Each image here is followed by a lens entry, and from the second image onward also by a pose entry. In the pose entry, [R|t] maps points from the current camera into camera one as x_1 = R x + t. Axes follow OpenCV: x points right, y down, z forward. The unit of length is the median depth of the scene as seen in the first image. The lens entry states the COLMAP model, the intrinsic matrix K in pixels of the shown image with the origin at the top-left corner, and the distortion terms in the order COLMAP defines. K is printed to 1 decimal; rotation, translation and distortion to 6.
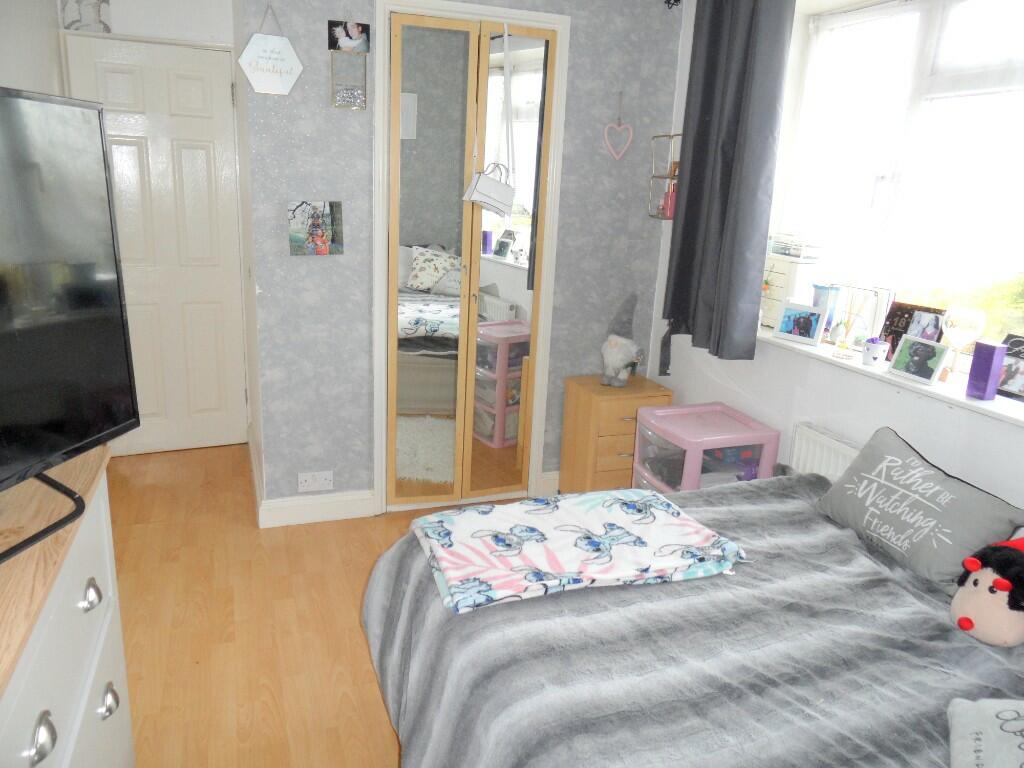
lens RADIAL K [[755.1, 0, 508.1], [0, 755.1, 385.3], [0, 0, 1]] dist [-0.019920, 0.008830]
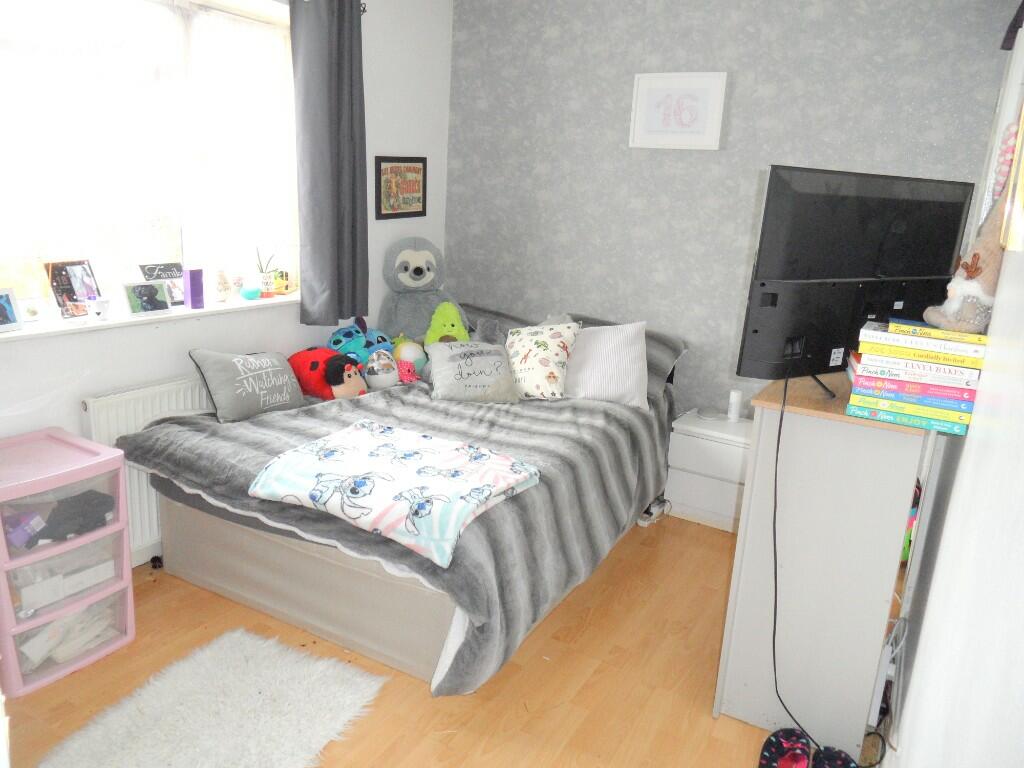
lens RADIAL K [[755.1, 0, 508.1], [0, 755.1, 385.3], [0, 0, 1]] dist [-0.019920, 0.008830]
pose [[-0.646486, -0.266787, 0.714759, -0.873160], [0.118665, 0.890301, 0.439639, -0.439926], [-0.753641, 0.369037, -0.543909, 1.484850]]
